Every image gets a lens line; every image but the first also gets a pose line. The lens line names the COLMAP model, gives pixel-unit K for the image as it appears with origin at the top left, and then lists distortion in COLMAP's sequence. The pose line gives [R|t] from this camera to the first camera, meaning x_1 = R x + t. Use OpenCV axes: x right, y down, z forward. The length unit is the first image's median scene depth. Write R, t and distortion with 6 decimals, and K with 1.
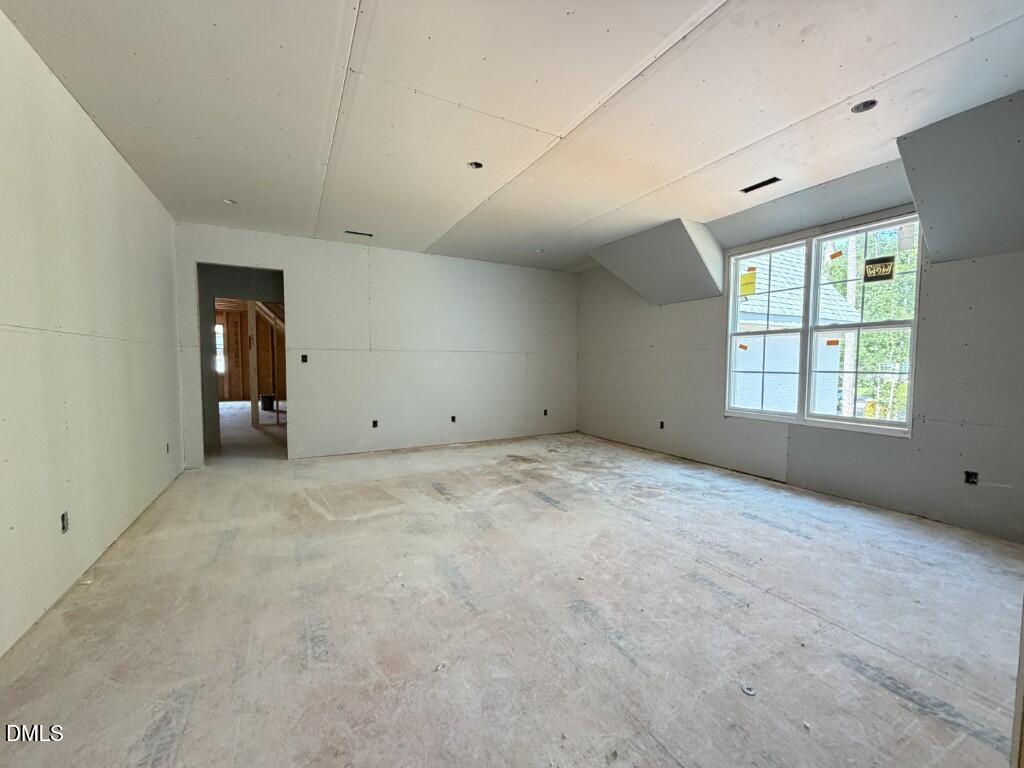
lens RADIAL K [[409.3, 0, 509.7], [0, 409.3, 383.6], [0, 0, 1]] dist [-0.000801, 0.000045]
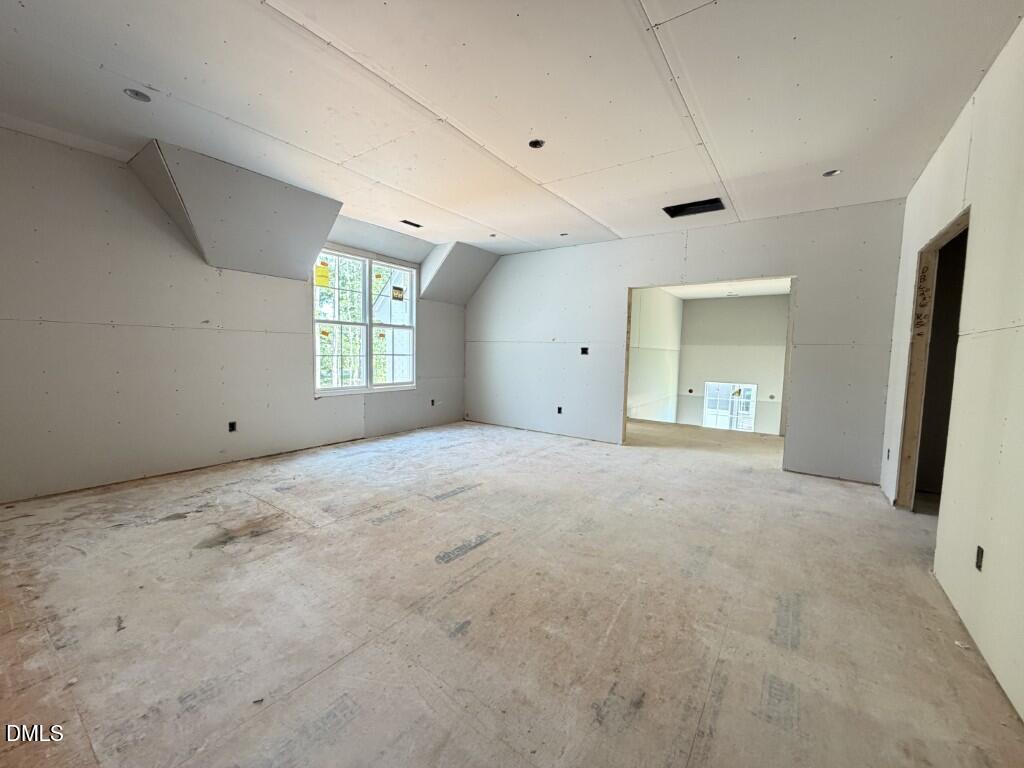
lens RADIAL K [[409.3, 0, 509.7], [0, 409.3, 383.6], [0, 0, 1]] dist [-0.000801, 0.000045]
pose [[-0.440415, -0.083220, 0.893929, -0.814975], [0.022272, 0.994376, 0.103543, -0.071364], [-0.897518, 0.065512, -0.436085, 1.296975]]
